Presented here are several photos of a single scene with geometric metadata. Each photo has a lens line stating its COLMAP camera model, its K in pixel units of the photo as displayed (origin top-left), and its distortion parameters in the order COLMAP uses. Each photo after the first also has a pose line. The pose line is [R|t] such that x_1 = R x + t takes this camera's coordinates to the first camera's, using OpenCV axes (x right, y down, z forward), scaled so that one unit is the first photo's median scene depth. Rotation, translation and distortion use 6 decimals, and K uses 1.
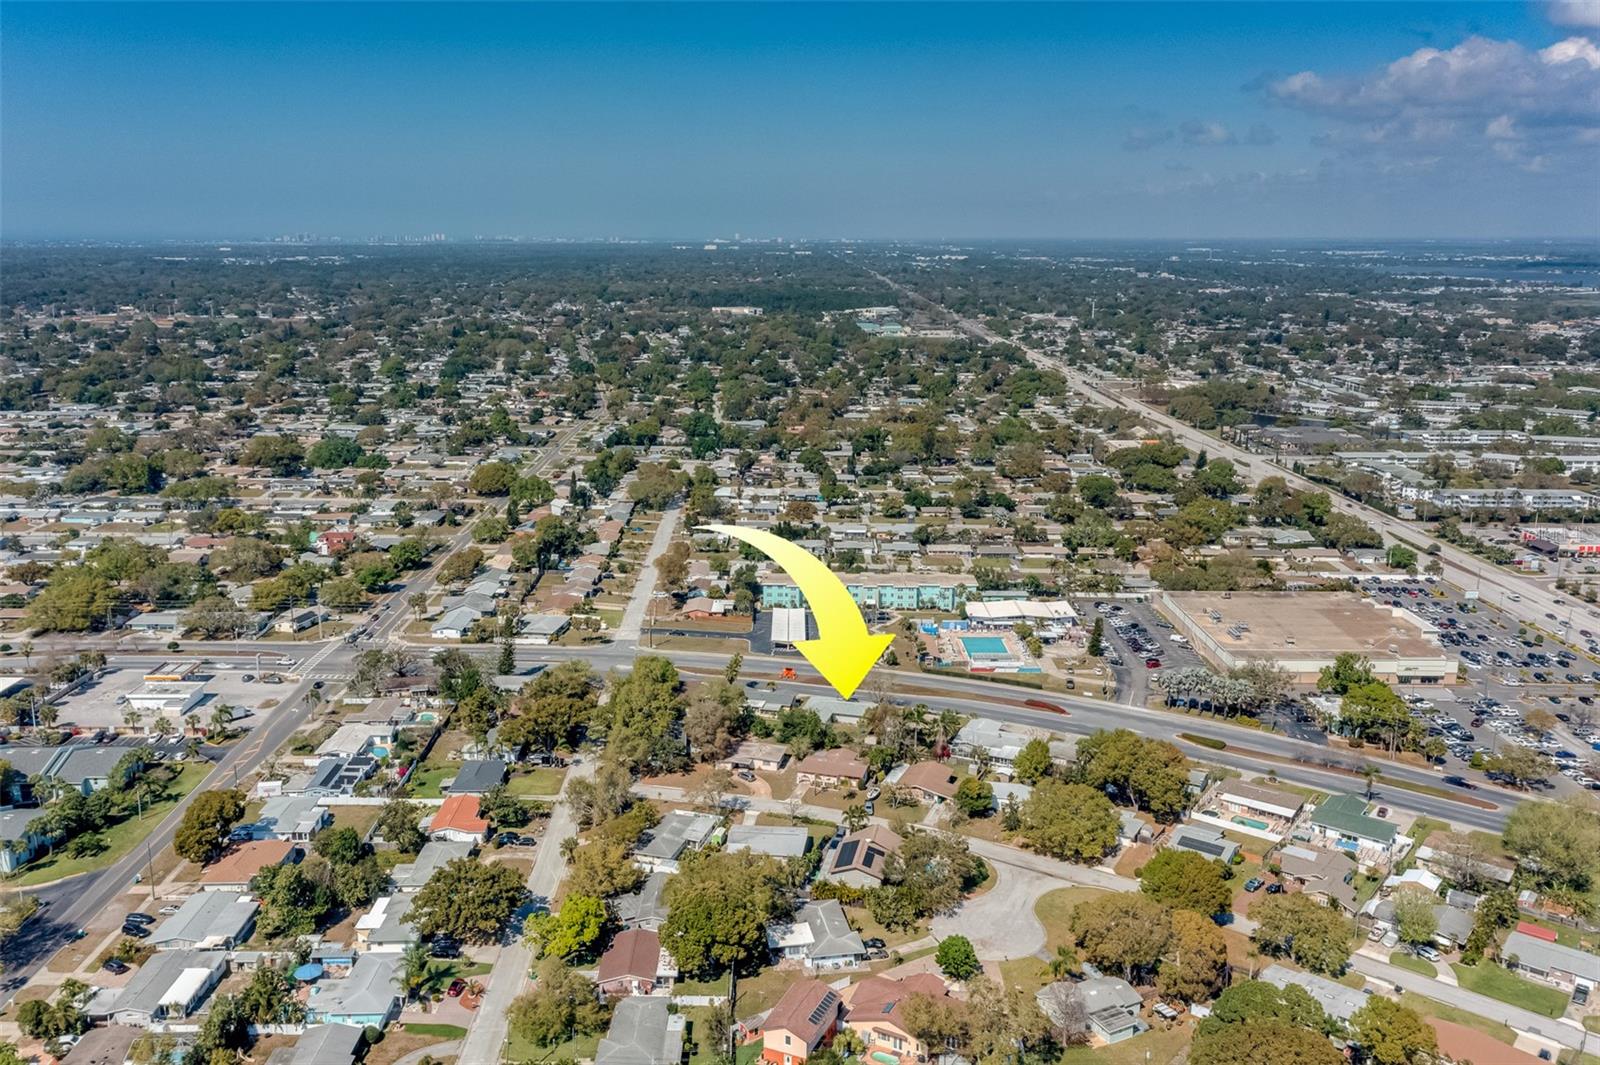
lens RADIAL K [[1298.8, 0, 796.4], [0, 1298.8, 544.2], [0, 0, 1]] dist [0.056601, -0.002153]
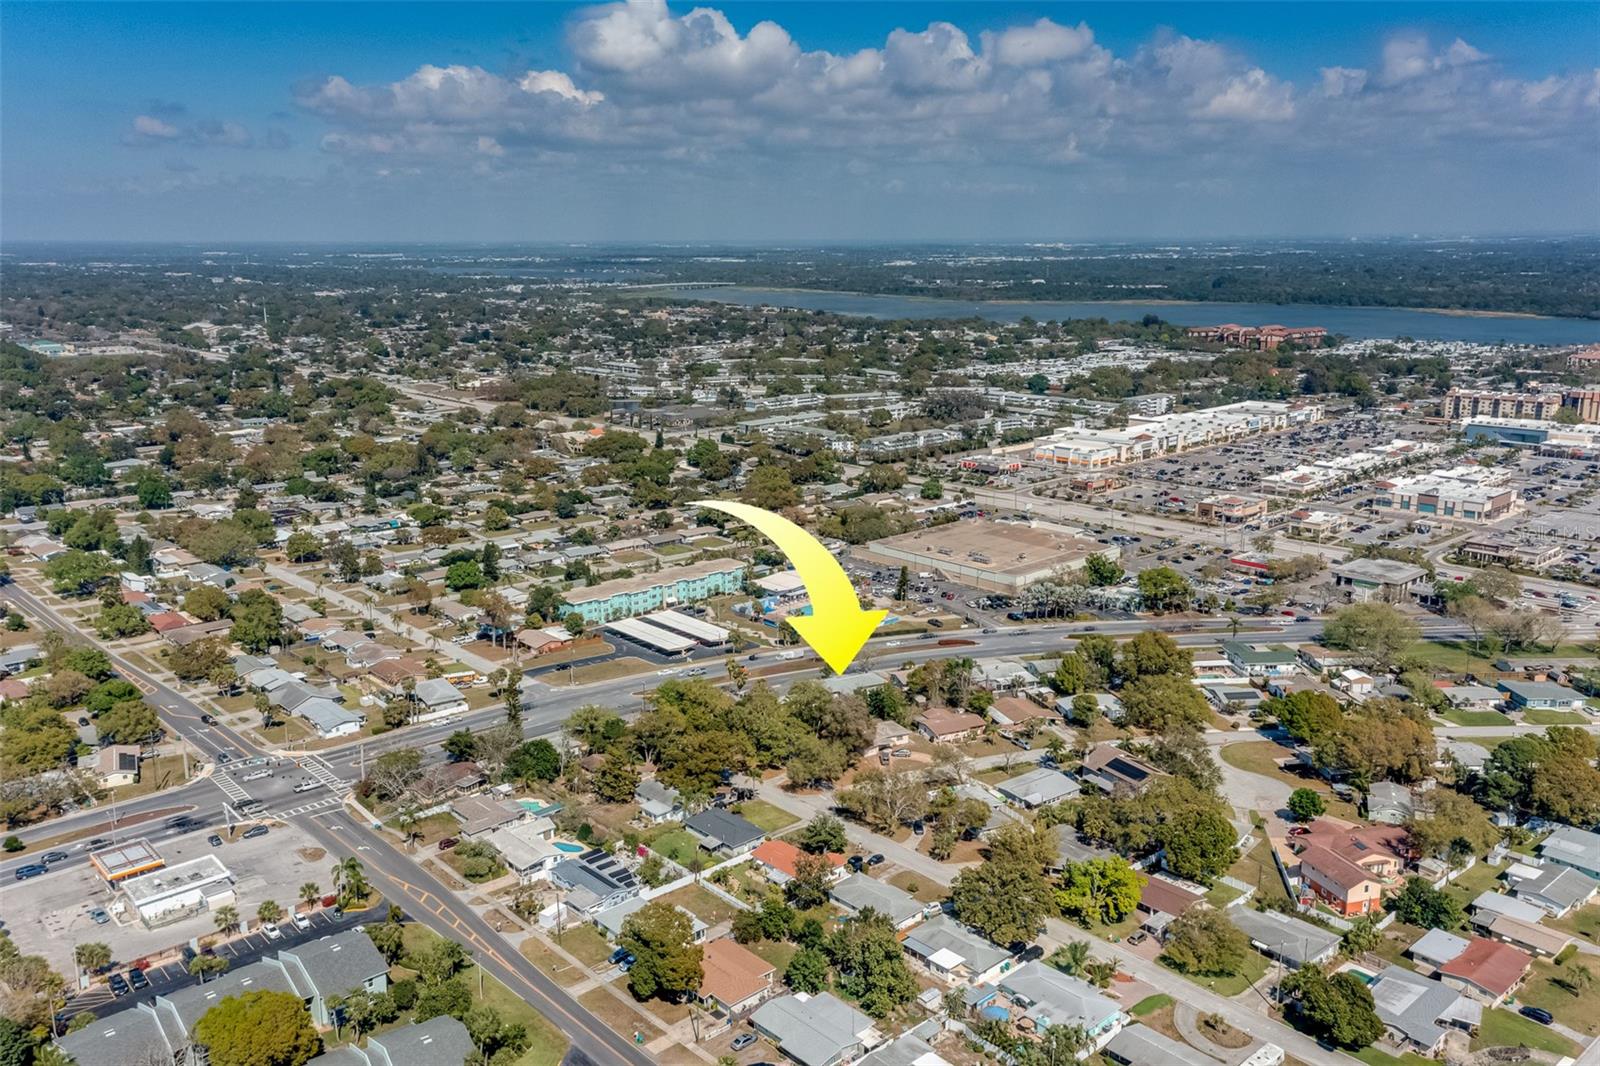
lens RADIAL K [[1298.8, 0, 789.2], [0, 1298.8, 522.7], [0, 0, 1]] dist [0.056601, -0.002153]
pose [[0.743472, -0.153969, 0.650802, -0.529815], [0.165857, 0.985185, 0.043605, -0.043241], [-0.647875, 0.075520, 0.757994, 0.186475]]
